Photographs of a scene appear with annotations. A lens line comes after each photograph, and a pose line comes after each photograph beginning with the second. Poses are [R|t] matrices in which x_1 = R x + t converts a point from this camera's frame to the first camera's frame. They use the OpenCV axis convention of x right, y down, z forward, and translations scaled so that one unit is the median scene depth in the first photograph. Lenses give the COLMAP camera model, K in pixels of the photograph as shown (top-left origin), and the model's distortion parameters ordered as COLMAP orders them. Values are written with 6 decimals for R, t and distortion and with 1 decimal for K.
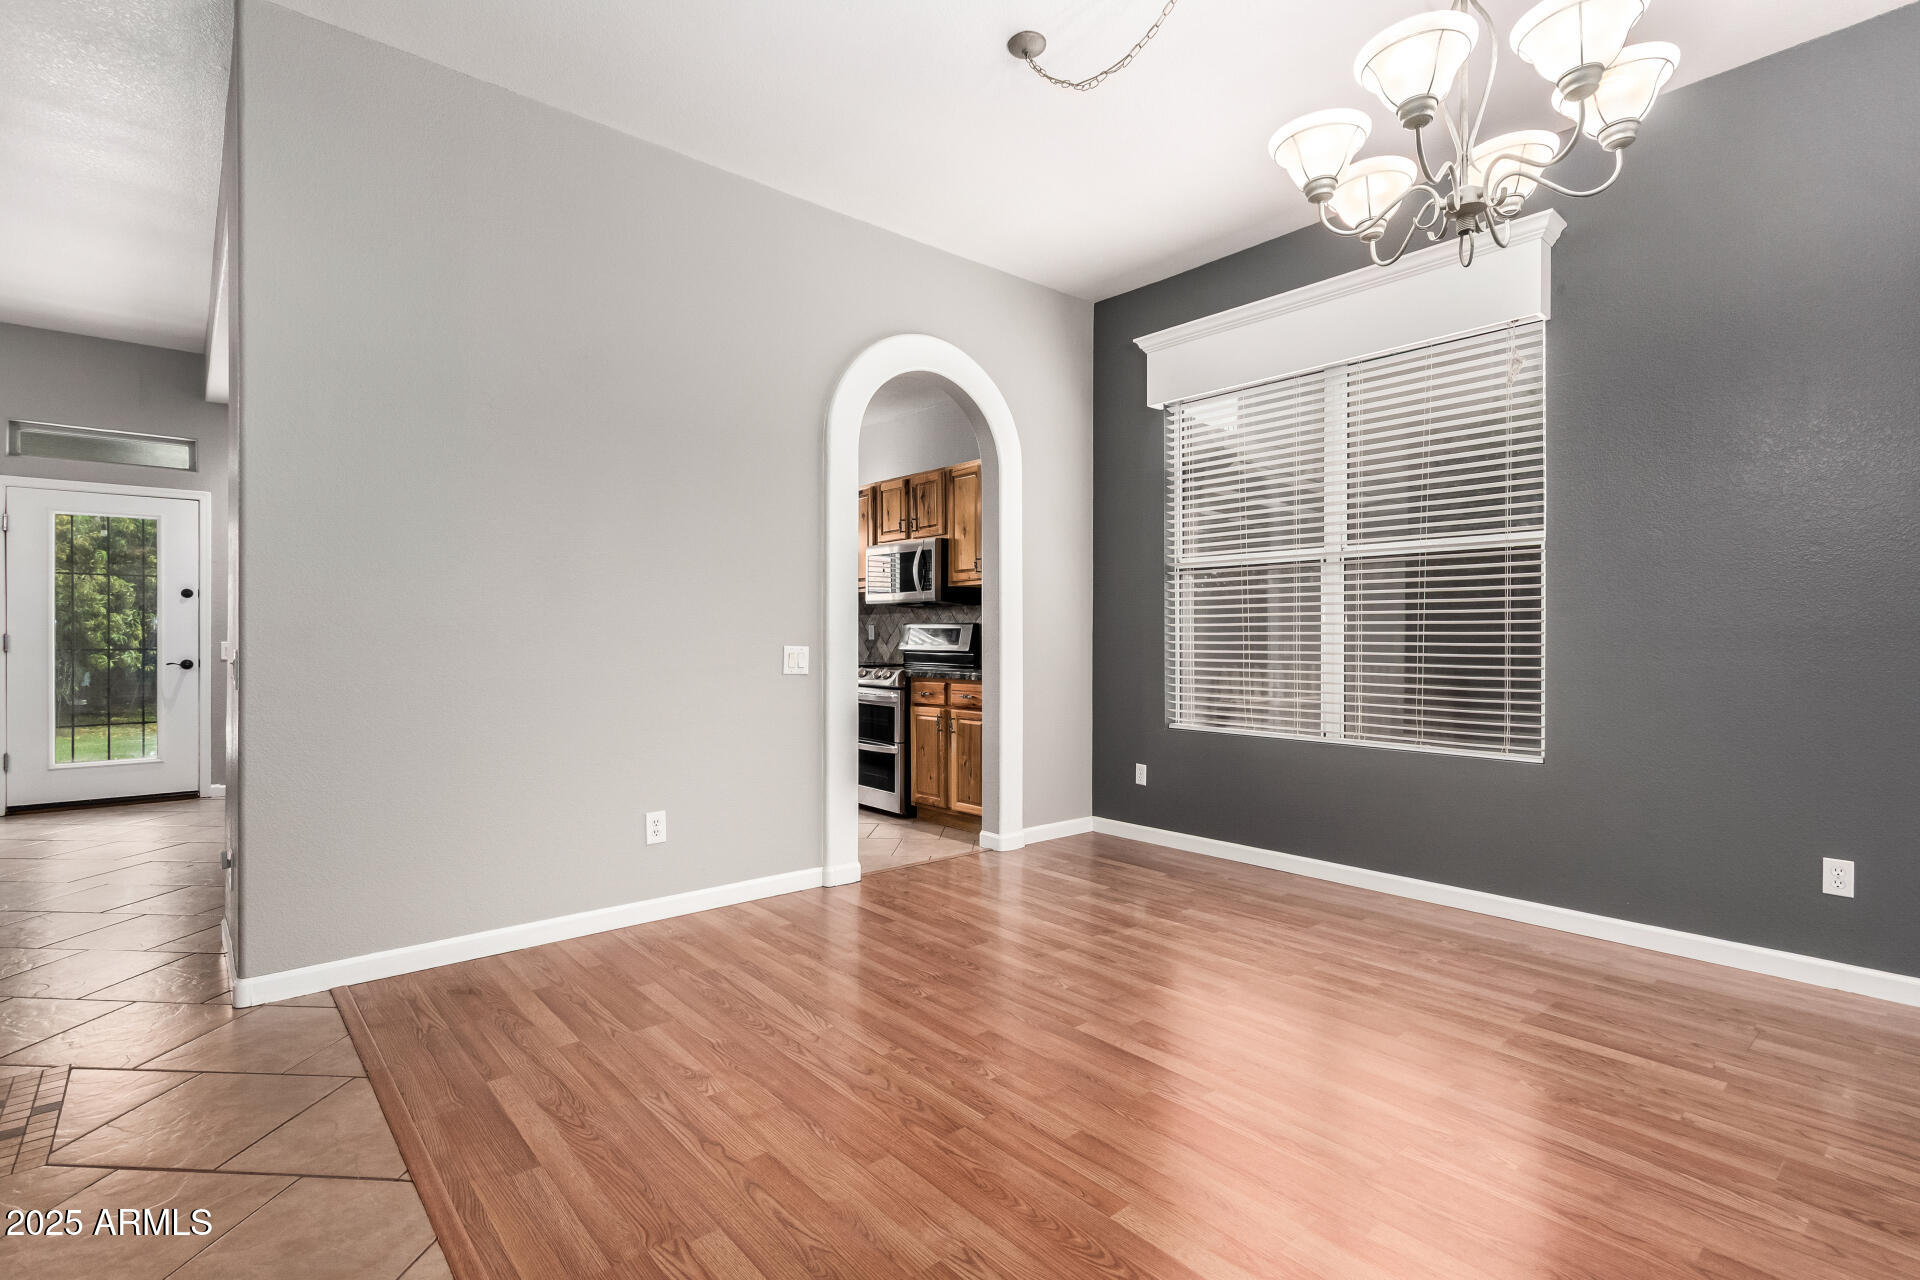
lens RADIAL K [[904.9, 0, 960.0], [0, 904.9, 640.0], [0, 0, 1]] dist [-0.000978, 0.000047]
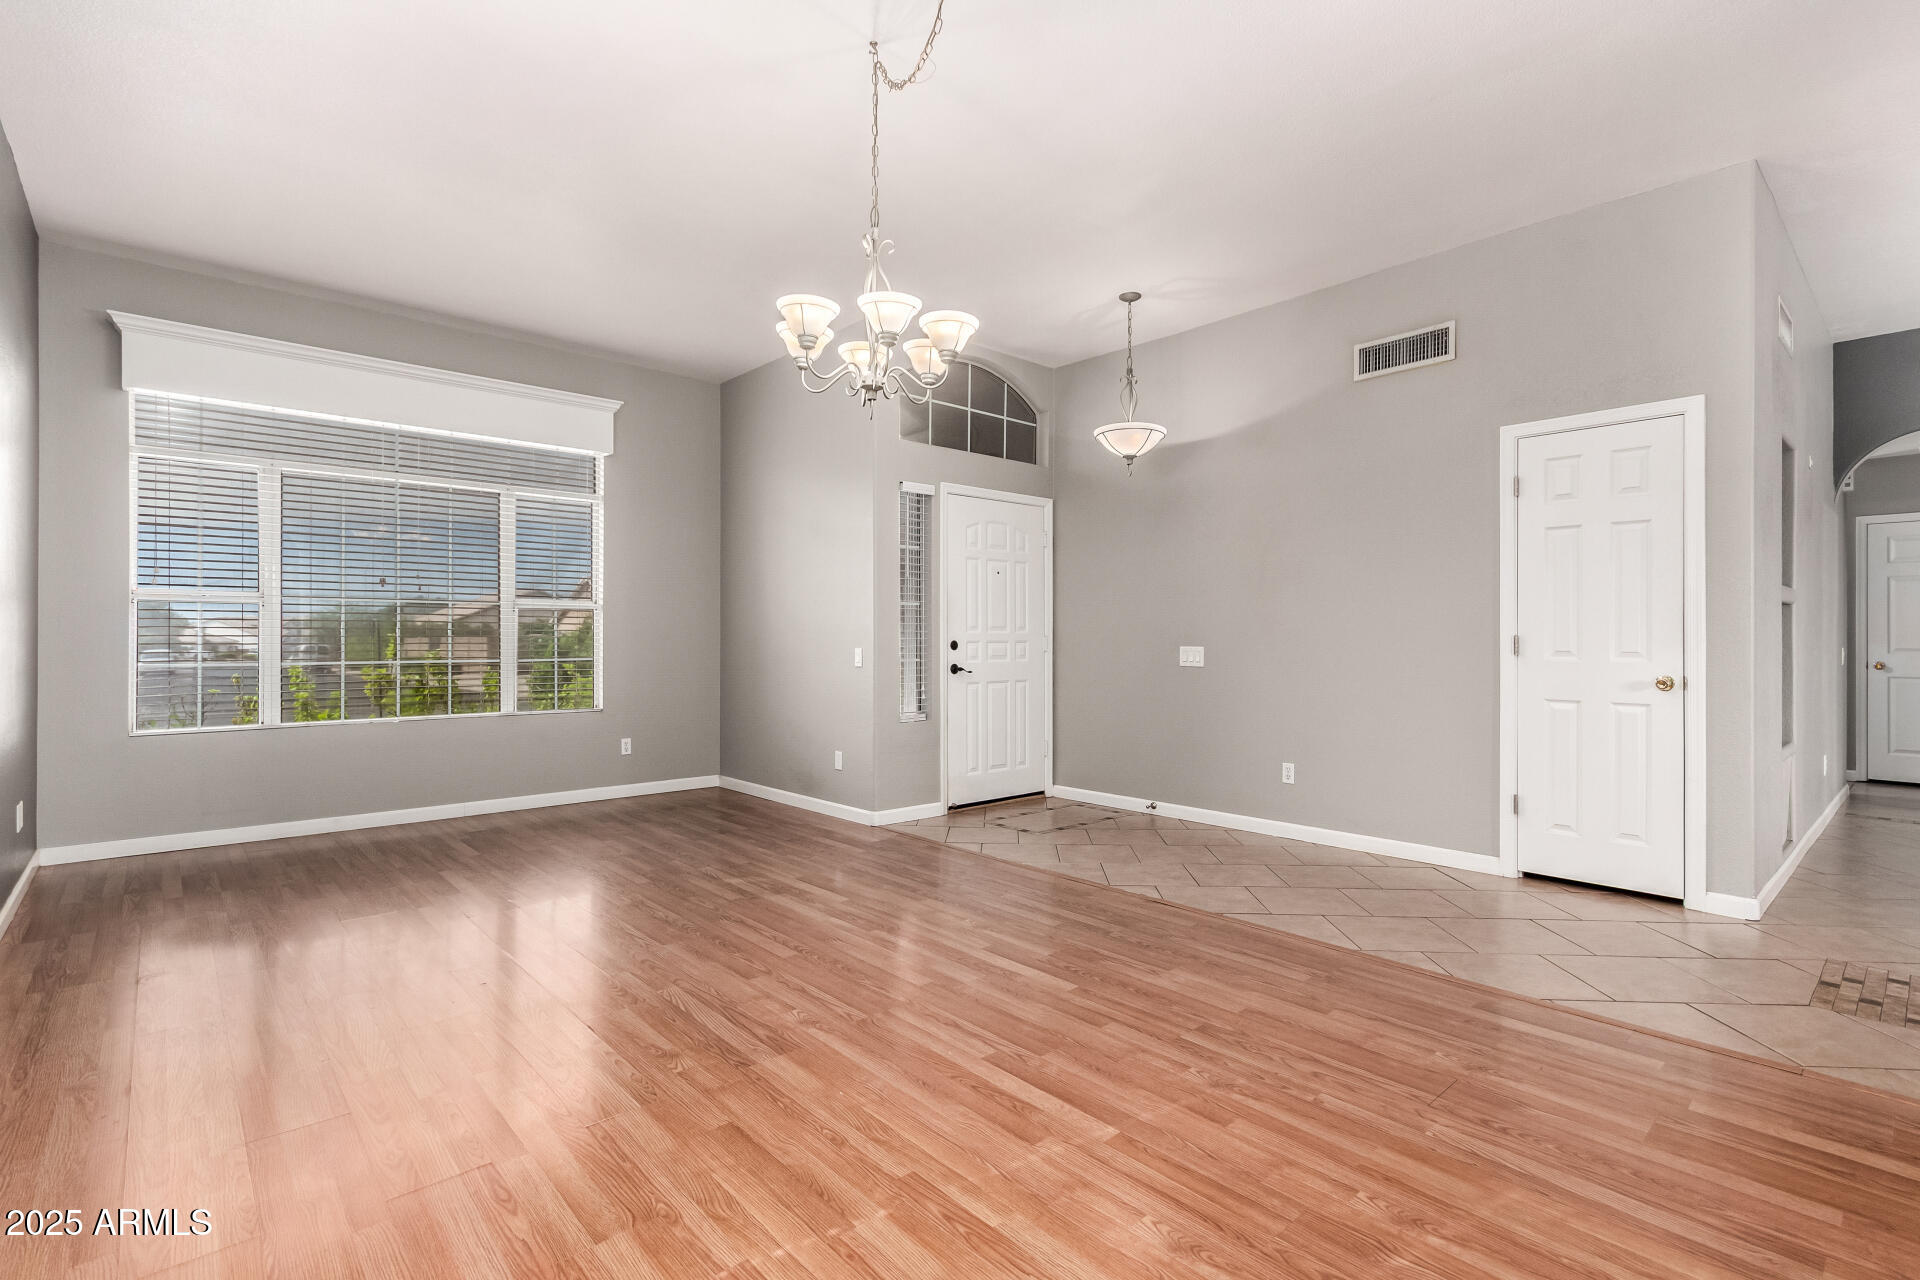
lens RADIAL K [[904.9, 0, 960.0], [0, 904.9, 640.0], [0, 0, 1]] dist [-0.000978, 0.000047]
pose [[-0.999686, -0.001774, -0.024981, 0.323876], [-0.001829, 0.999996, 0.002174, -0.005040], [0.024977, 0.002219, -0.999686, 2.014773]]
